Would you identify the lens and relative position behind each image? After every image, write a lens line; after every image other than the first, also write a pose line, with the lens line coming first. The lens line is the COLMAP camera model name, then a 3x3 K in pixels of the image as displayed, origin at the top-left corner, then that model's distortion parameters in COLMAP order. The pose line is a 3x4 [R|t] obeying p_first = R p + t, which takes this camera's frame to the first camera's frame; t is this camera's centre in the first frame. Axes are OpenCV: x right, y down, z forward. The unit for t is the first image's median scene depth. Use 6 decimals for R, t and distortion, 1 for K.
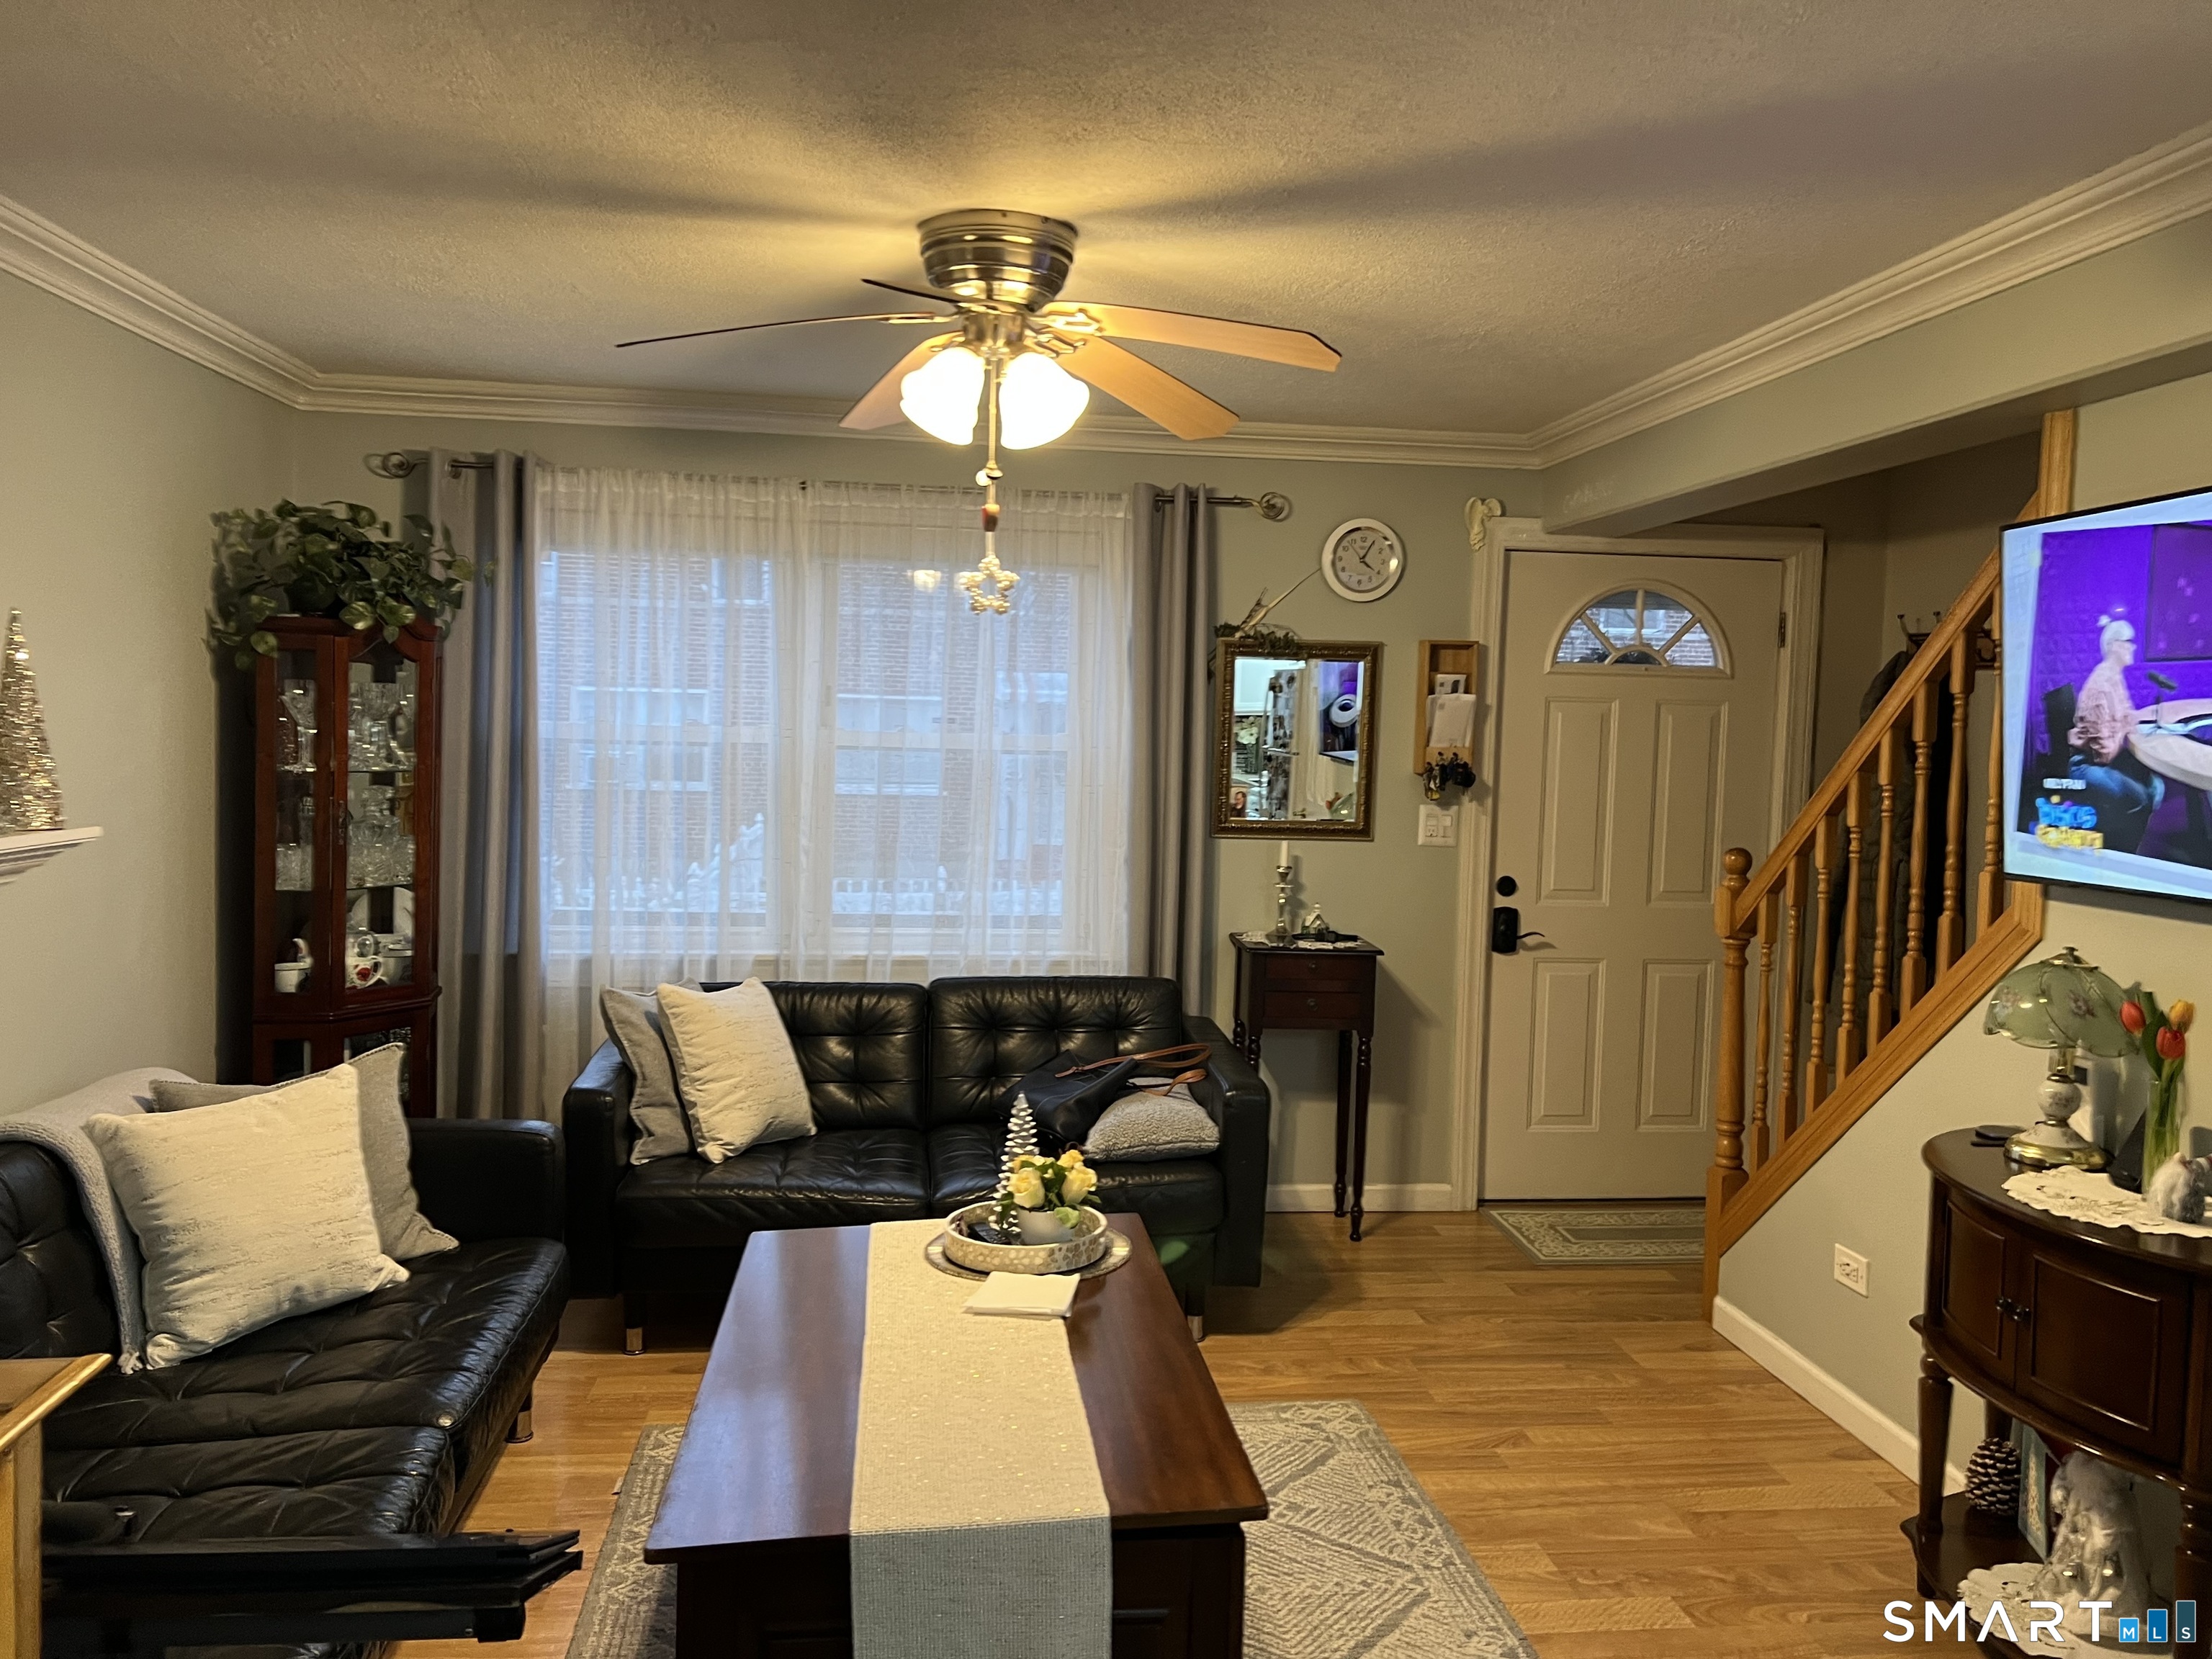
lens RADIAL K [[1681.1, 0, 1114.9], [0, 1681.1, 811.8], [0, 0, 1]] dist [0.057884, -0.072665]
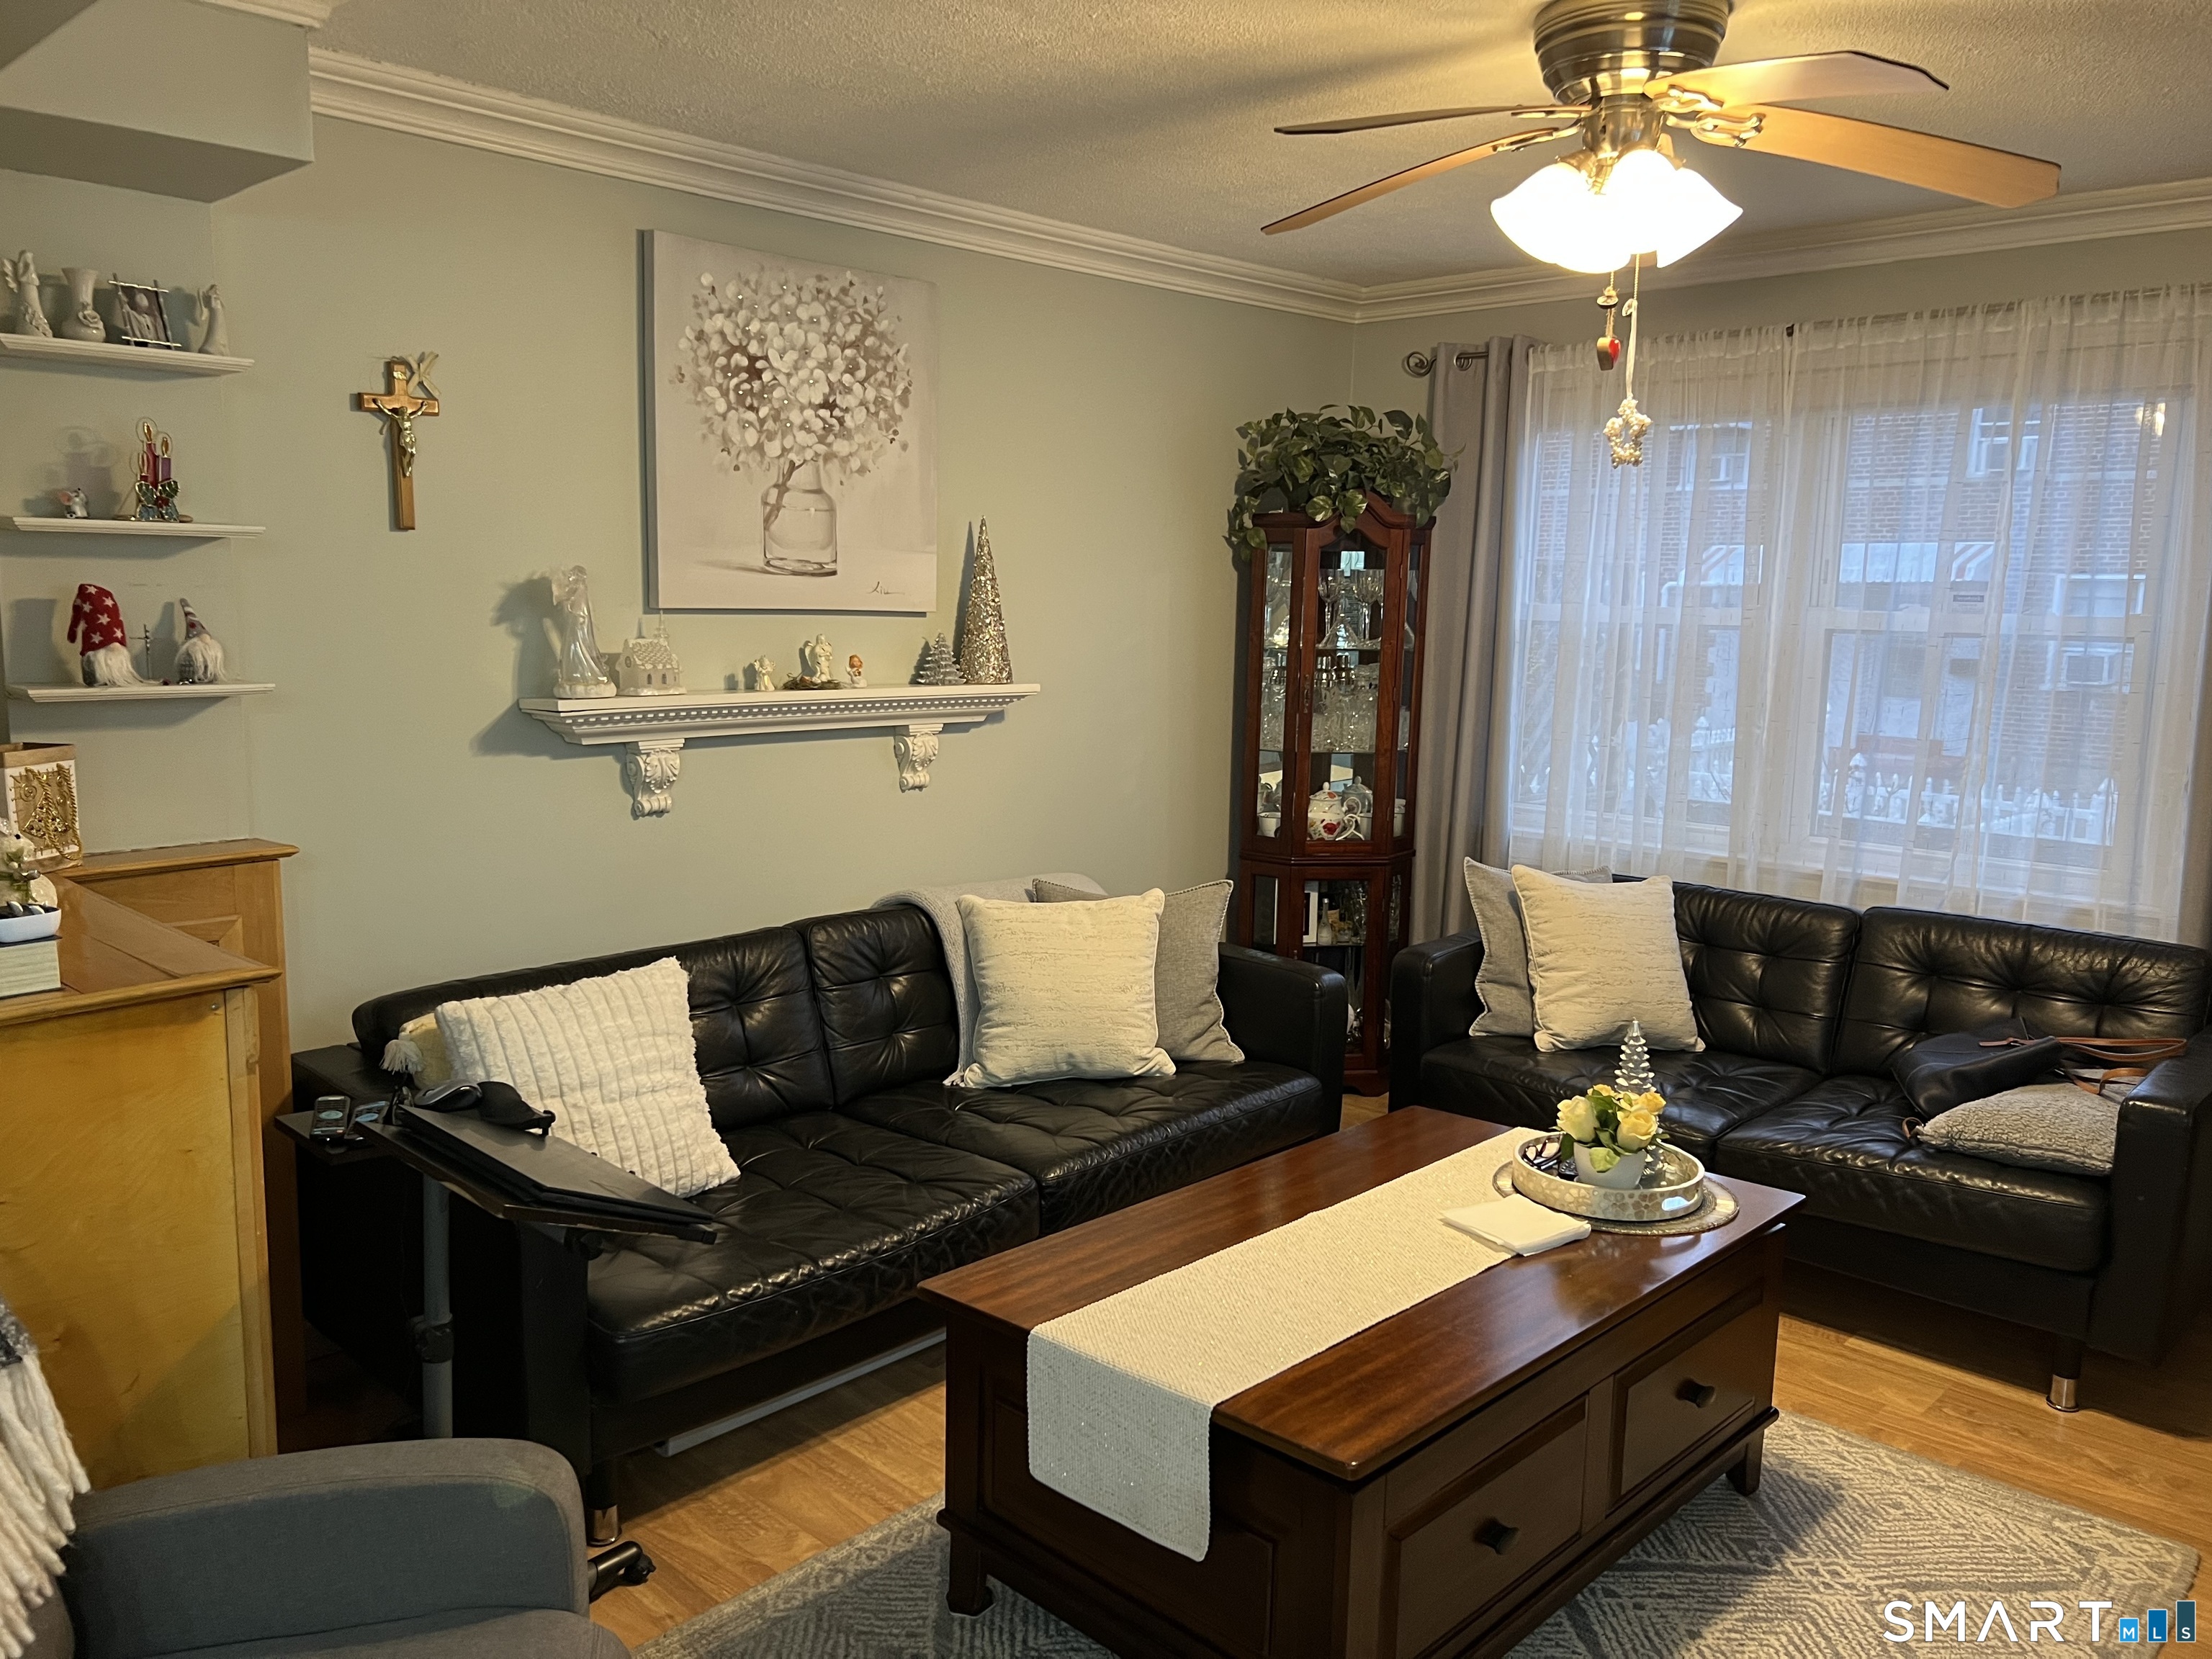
lens RADIAL K [[1681.1, 0, 1106.6], [0, 1681.1, 839.9], [0, 0, 1]] dist [0.057884, -0.072665]
pose [[0.614826, 0.102847, -0.781928, 0.363352], [-0.043970, 0.994389, 0.096218, 0.001468], [0.787436, -0.024776, 0.615898, 0.193412]]
